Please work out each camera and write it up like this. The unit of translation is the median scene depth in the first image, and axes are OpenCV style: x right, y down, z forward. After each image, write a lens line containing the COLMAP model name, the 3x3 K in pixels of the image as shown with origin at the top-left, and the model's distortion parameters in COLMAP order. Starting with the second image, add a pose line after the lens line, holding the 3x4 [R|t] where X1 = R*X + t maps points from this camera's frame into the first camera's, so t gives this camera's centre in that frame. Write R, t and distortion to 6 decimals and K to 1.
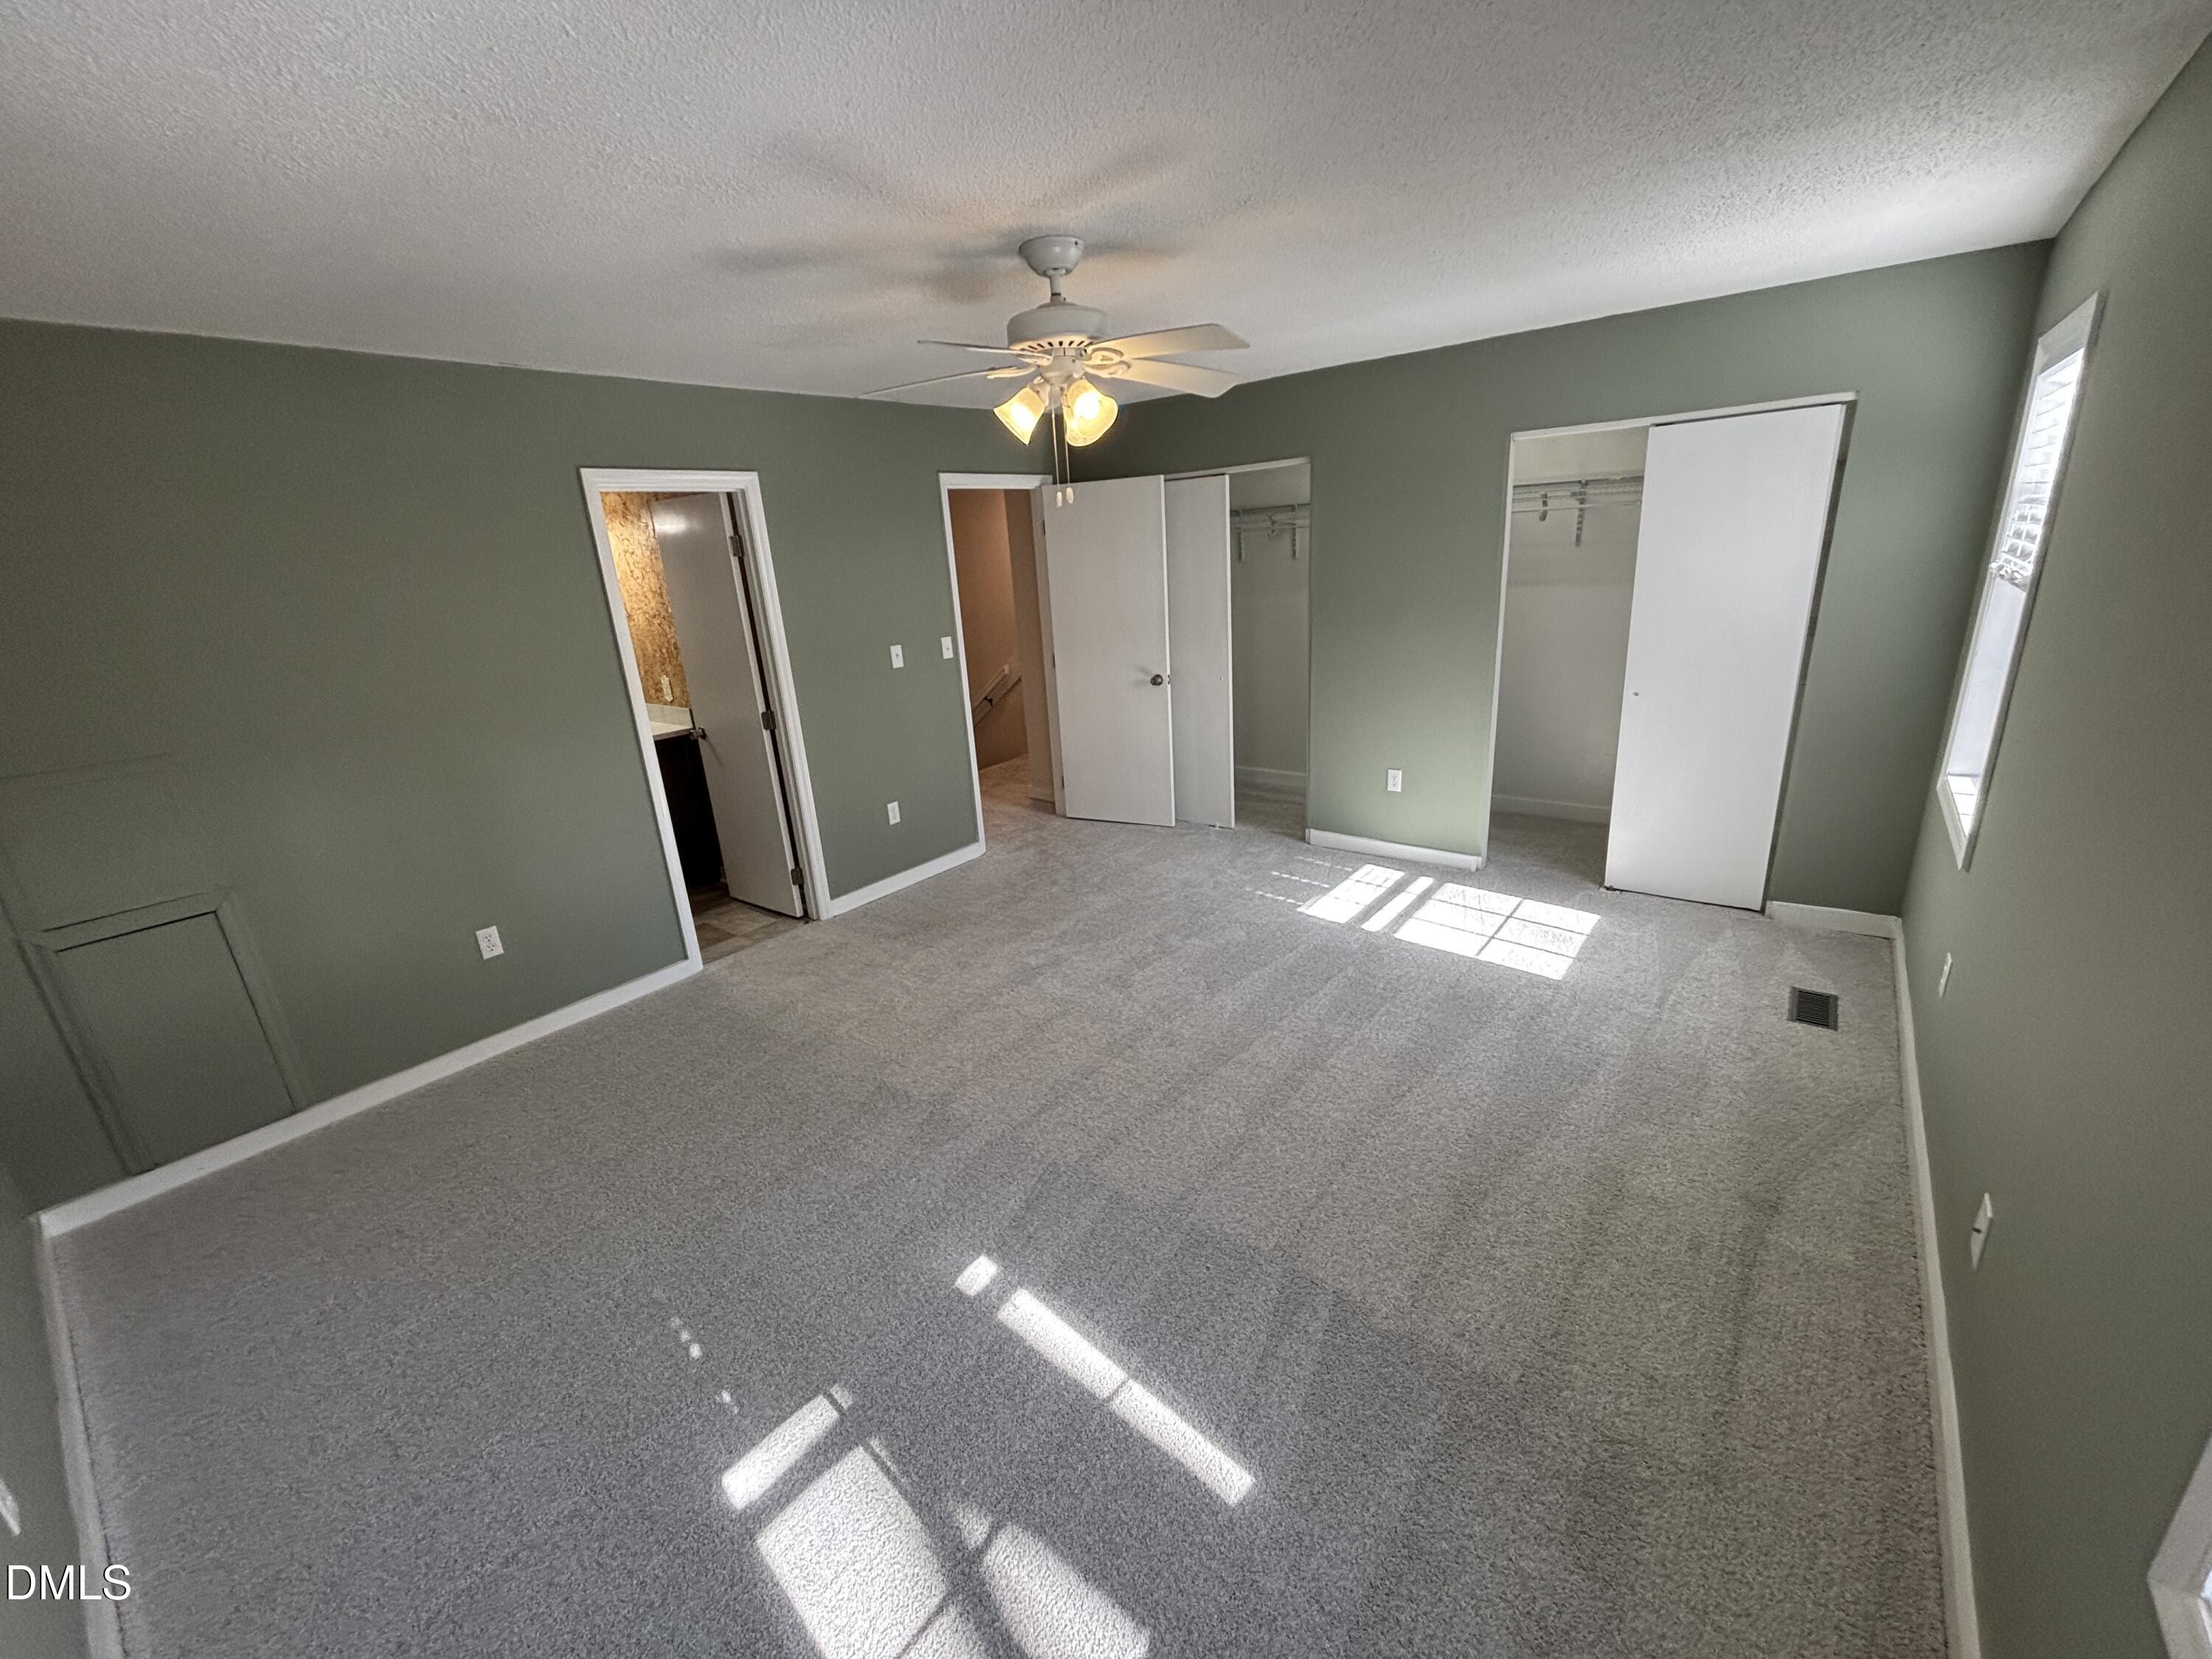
lens RADIAL K [[891.6, 0, 1090.7], [0, 891.6, 833.1], [0, 0, 1]] dist [0.006857, -0.000310]
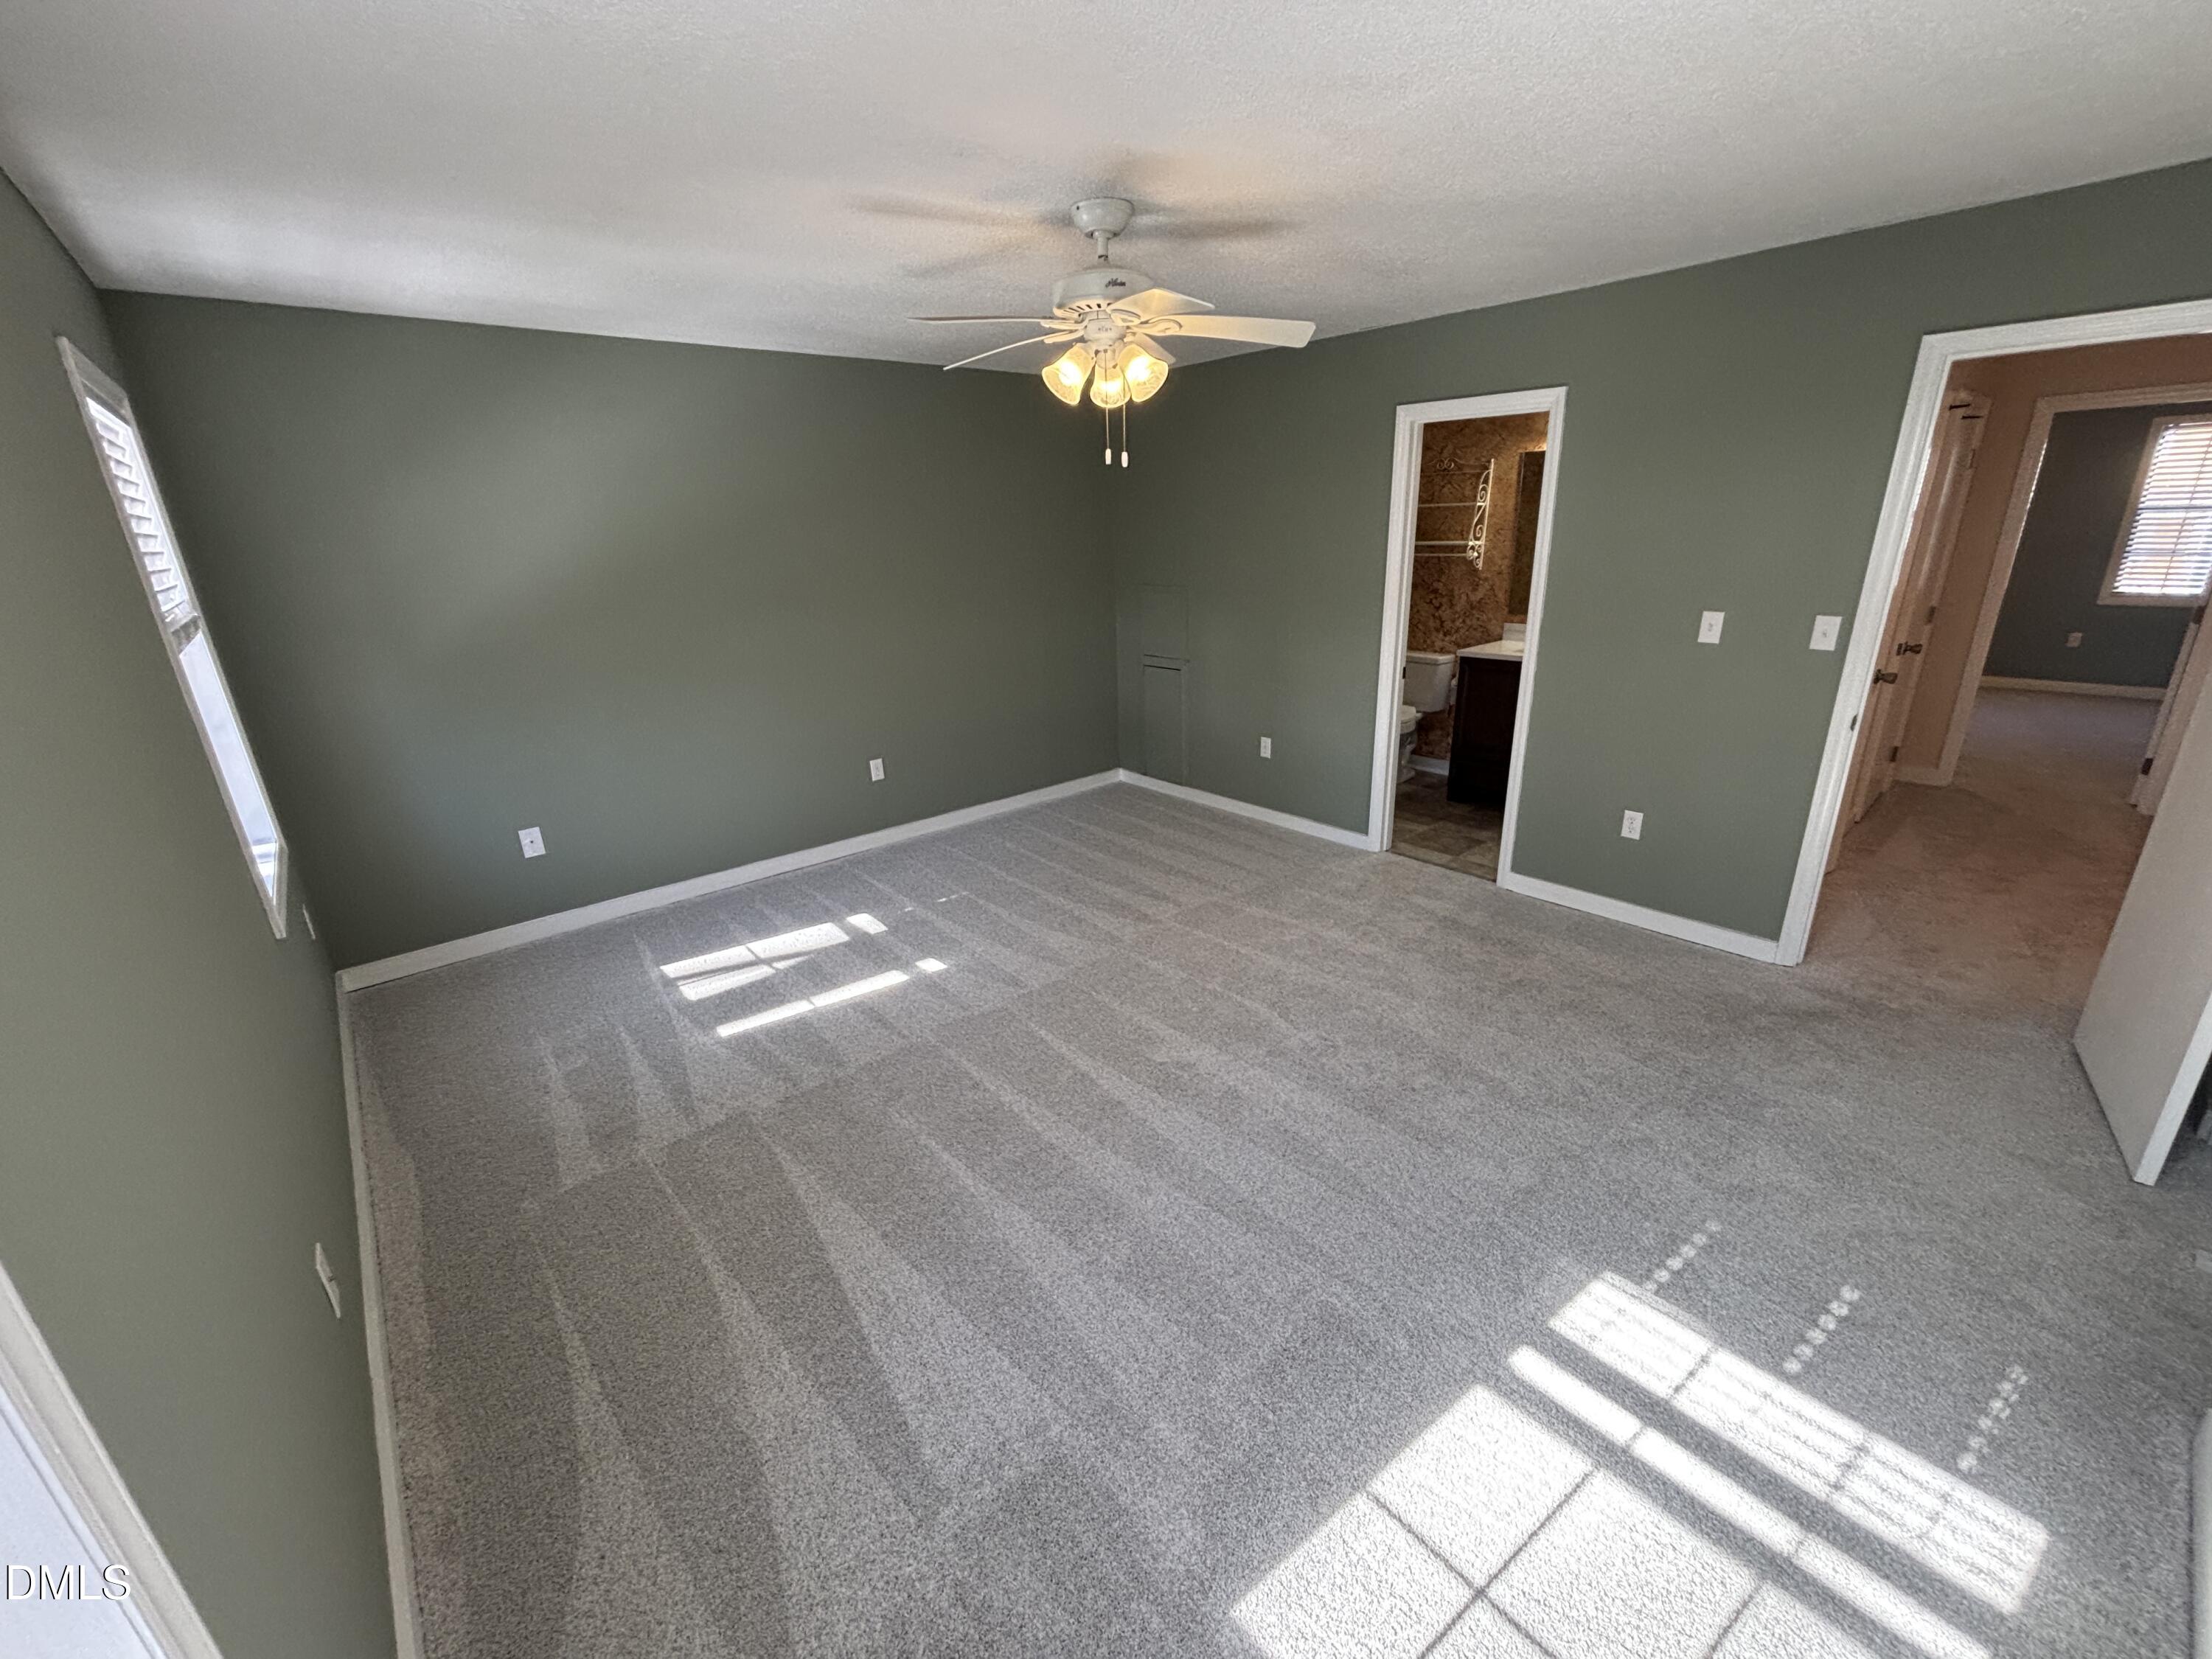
lens RADIAL K [[891.6, 0, 1104.2], [0, 891.6, 823.1], [0, 0, 1]] dist [0.006857, -0.000310]
pose [[-0.177392, 0.386632, -0.905012, 0.643410], [-0.251134, 0.871368, 0.421484, -0.270734], [0.951558, 0.302048, -0.057477, 0.706048]]
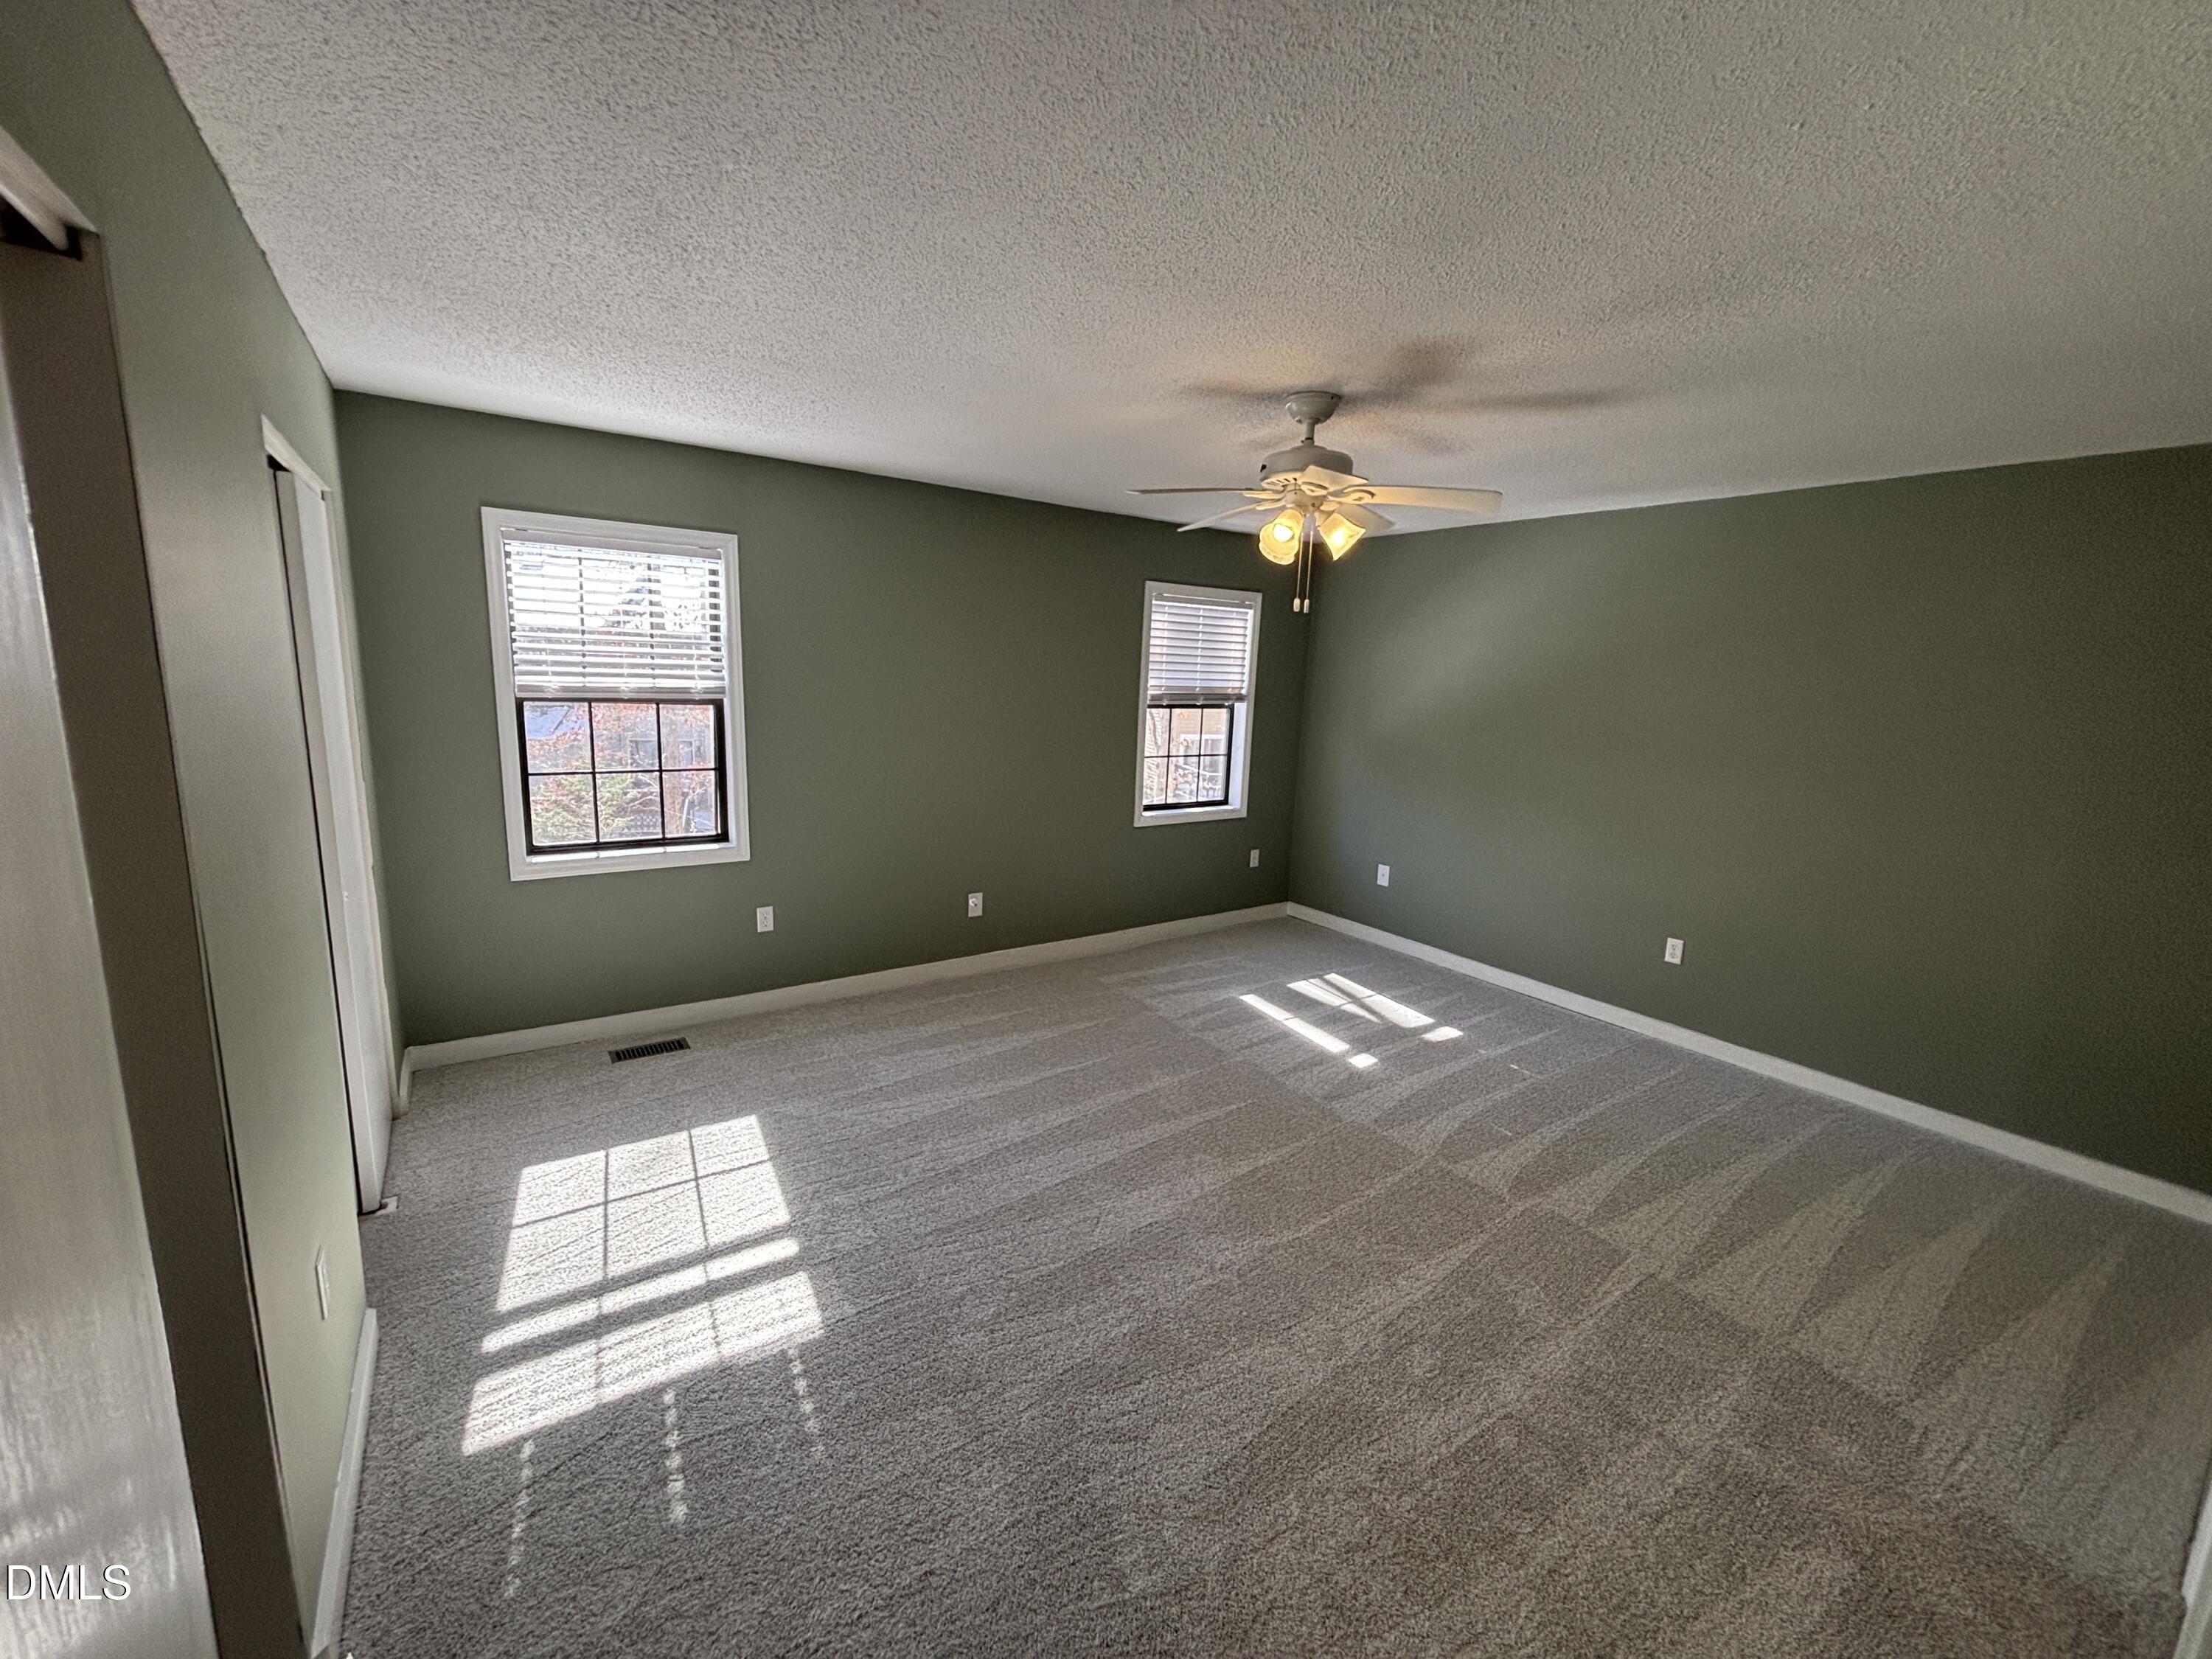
lens RADIAL K [[891.6, 0, 1104.1], [0, 891.6, 816.2], [0, 0, 1]] dist [0.006857, -0.000310]
pose [[-0.959607, -0.018144, 0.280757, -0.065591], [0.107557, 0.898457, 0.425683, -0.394057], [-0.259972, 0.438686, -0.860215, 1.299279]]
